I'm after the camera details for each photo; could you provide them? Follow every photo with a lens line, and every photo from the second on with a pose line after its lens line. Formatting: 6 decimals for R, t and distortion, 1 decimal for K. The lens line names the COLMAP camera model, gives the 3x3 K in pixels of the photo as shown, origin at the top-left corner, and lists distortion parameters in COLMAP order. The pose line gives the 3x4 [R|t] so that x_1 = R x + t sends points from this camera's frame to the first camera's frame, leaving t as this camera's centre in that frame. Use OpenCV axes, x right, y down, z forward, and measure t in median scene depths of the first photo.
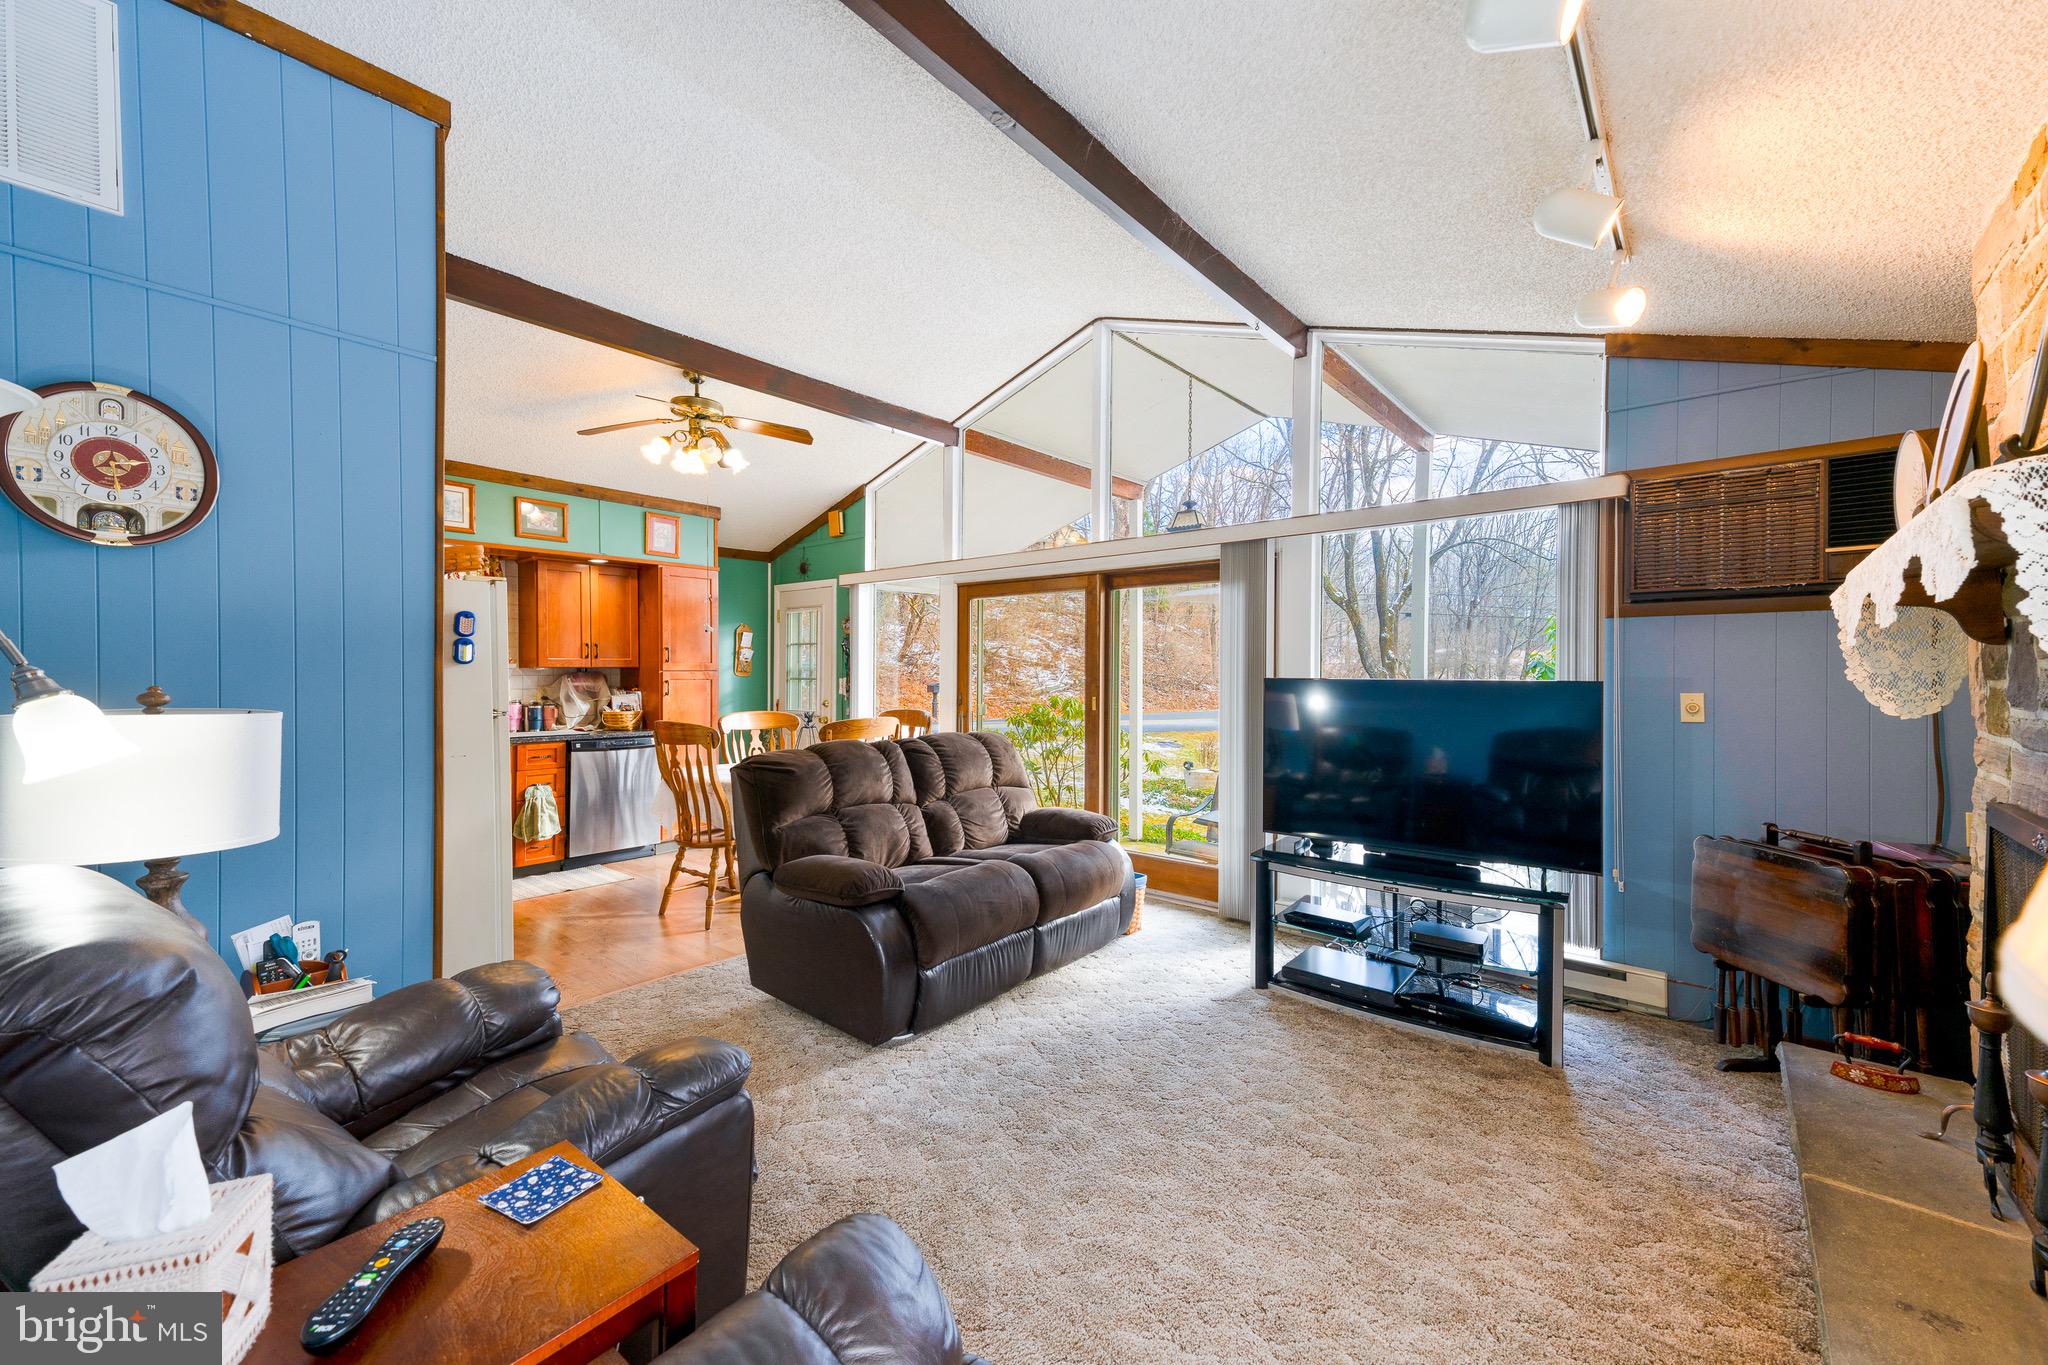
lens RADIAL K [[787.5, 0, 1024.0], [0, 787.5, 682.5], [0, 0, 1]] dist [-0.000575, -0.000055]
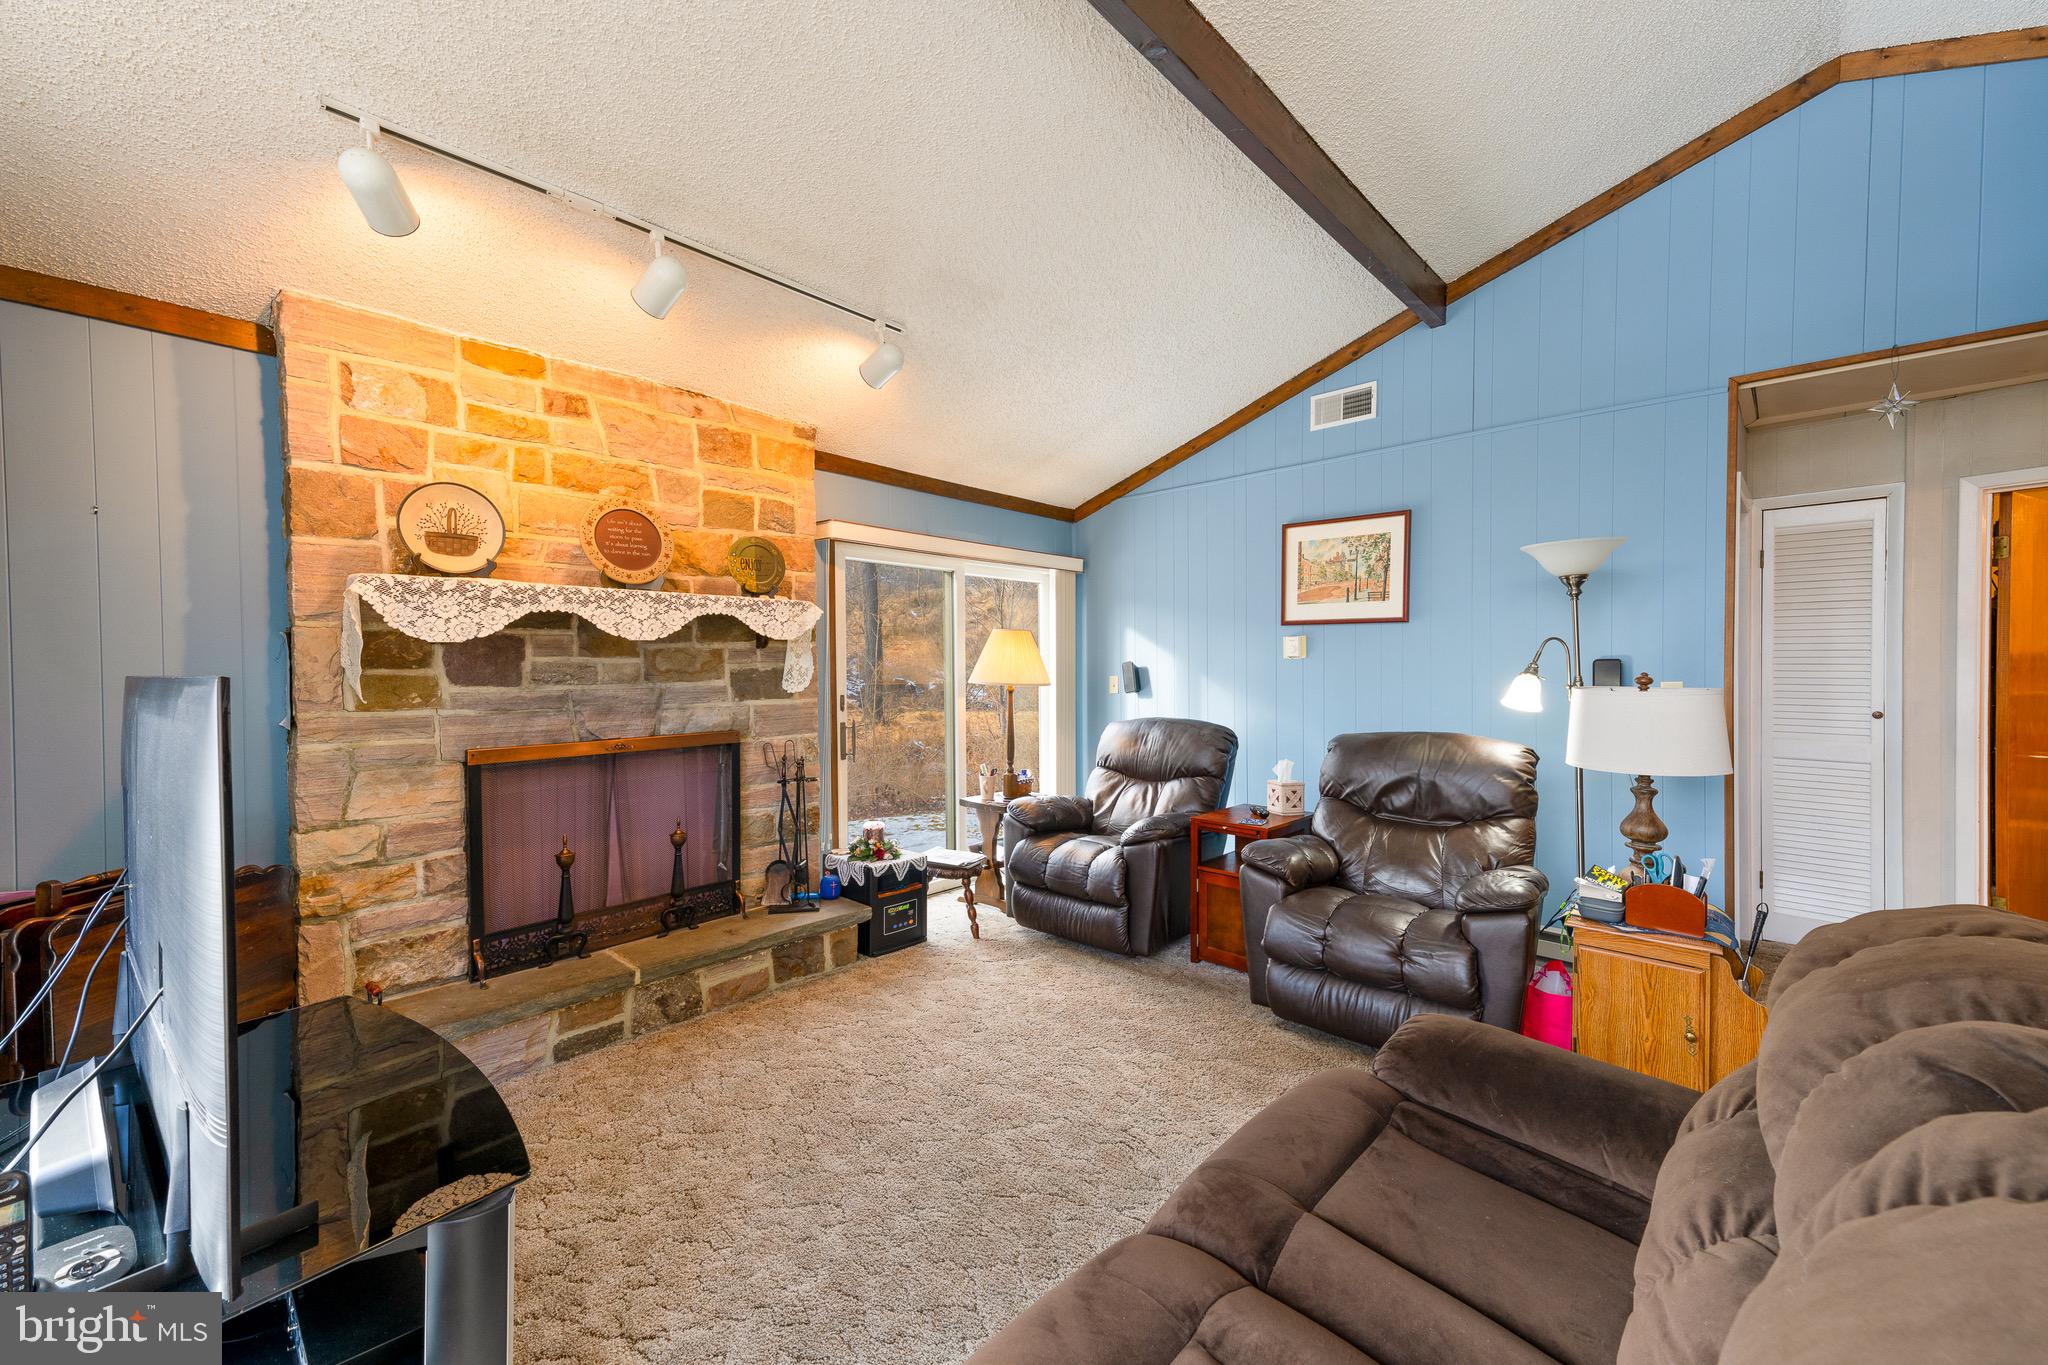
lens RADIAL K [[787.5, 0, 1024.0], [0, 787.5, 682.5], [0, 0, 1]] dist [-0.000575, -0.000055]
pose [[-0.998373, -0.004439, 0.056844, 0.057262], [-0.002597, 0.999470, 0.032441, -0.020630], [-0.056958, 0.032241, -0.997856, 1.608188]]
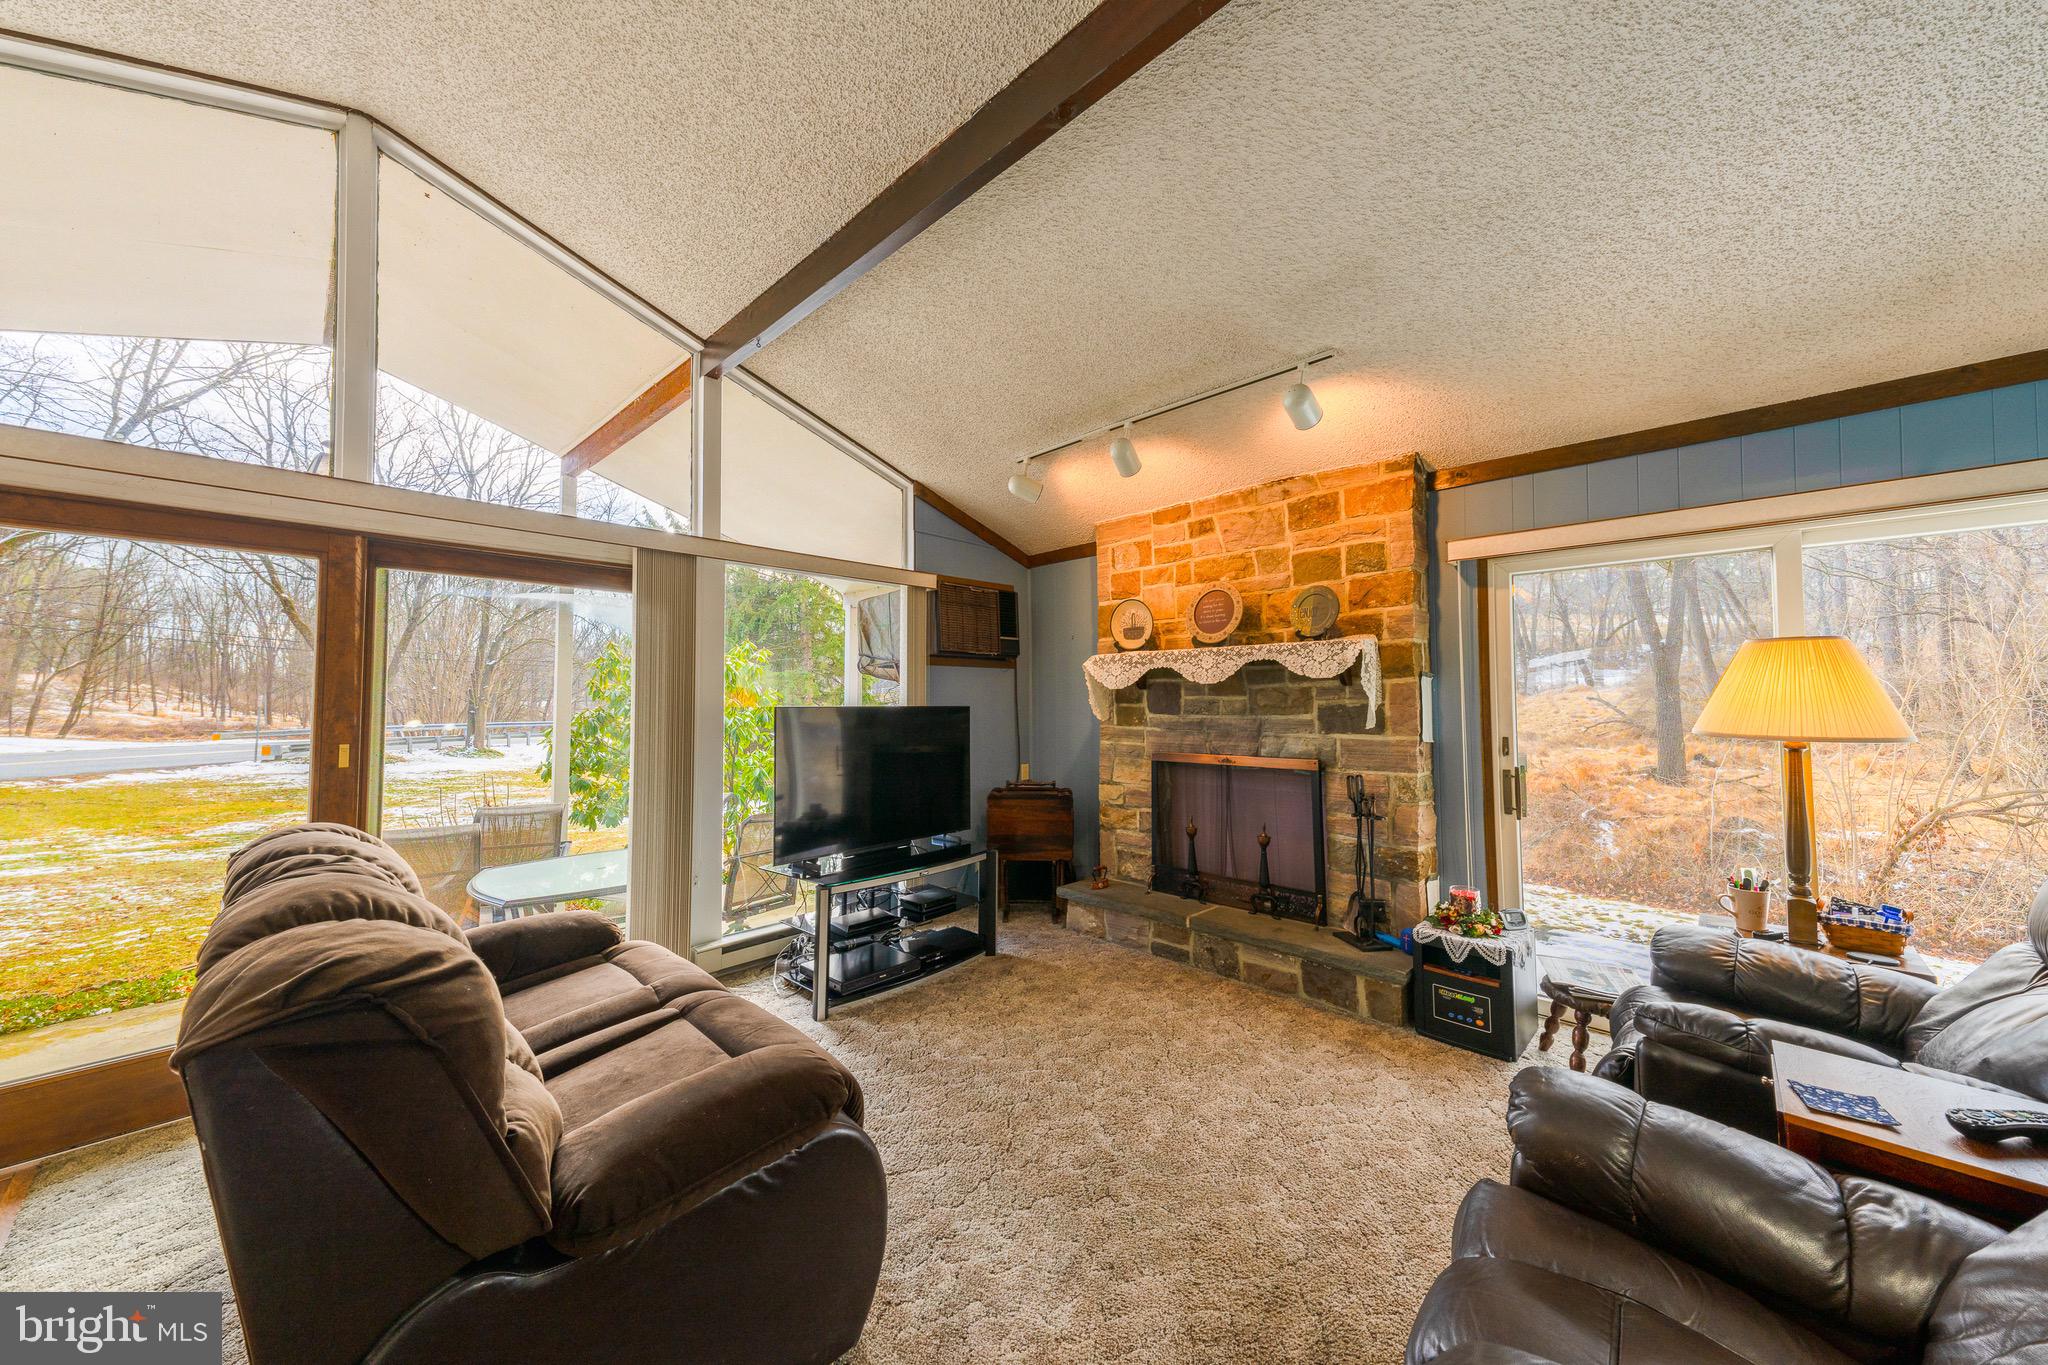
lens RADIAL K [[693.6, 0, 1021.3], [0, 693.6, 687.5], [0, 0, 1]] dist [0.000733, 0.000023]
pose [[0.082524, 0.016578, 0.996451, -0.688144], [0.010335, 0.999794, -0.017490, -0.015189], [-0.996535, 0.011742, 0.082336, 0.821197]]
